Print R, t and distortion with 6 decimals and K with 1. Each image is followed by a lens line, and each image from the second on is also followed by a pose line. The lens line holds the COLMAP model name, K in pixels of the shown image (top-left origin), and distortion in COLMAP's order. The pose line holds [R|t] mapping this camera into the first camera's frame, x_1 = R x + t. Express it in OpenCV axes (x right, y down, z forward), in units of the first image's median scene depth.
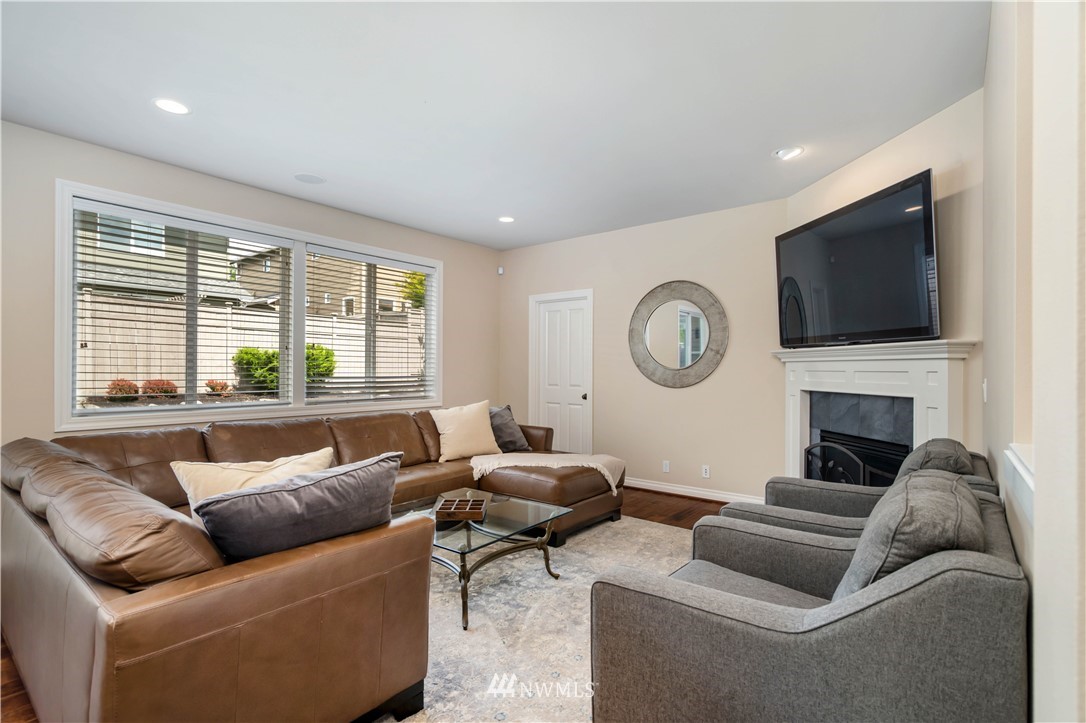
lens RADIAL K [[513.8, 0, 543.0], [0, 513.8, 361.5], [0, 0, 1]] dist [0.001270, 0.000068]
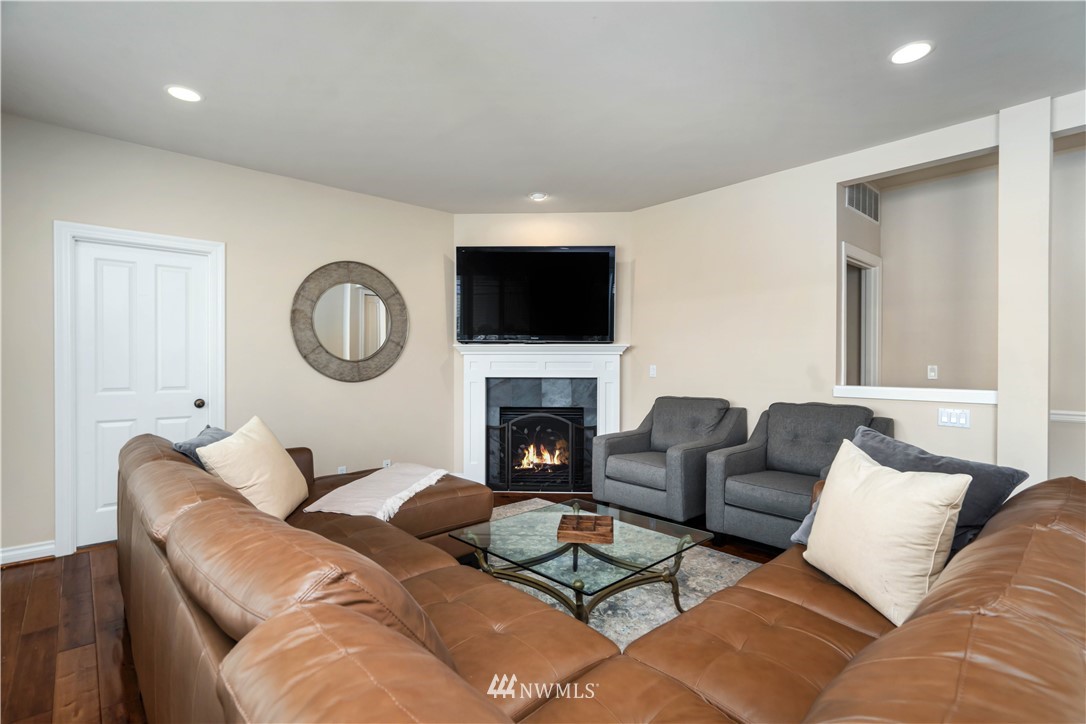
lens RADIAL K [[513.8, 0, 543.0], [0, 513.8, 362.0], [0, 0, 1]] dist [0.001270, 0.000068]
pose [[0.169760, -0.006444, 0.985464, -0.595319], [-0.014747, 0.999850, 0.009078, 0.003990], [-0.985375, -0.016074, 0.169639, 0.553284]]
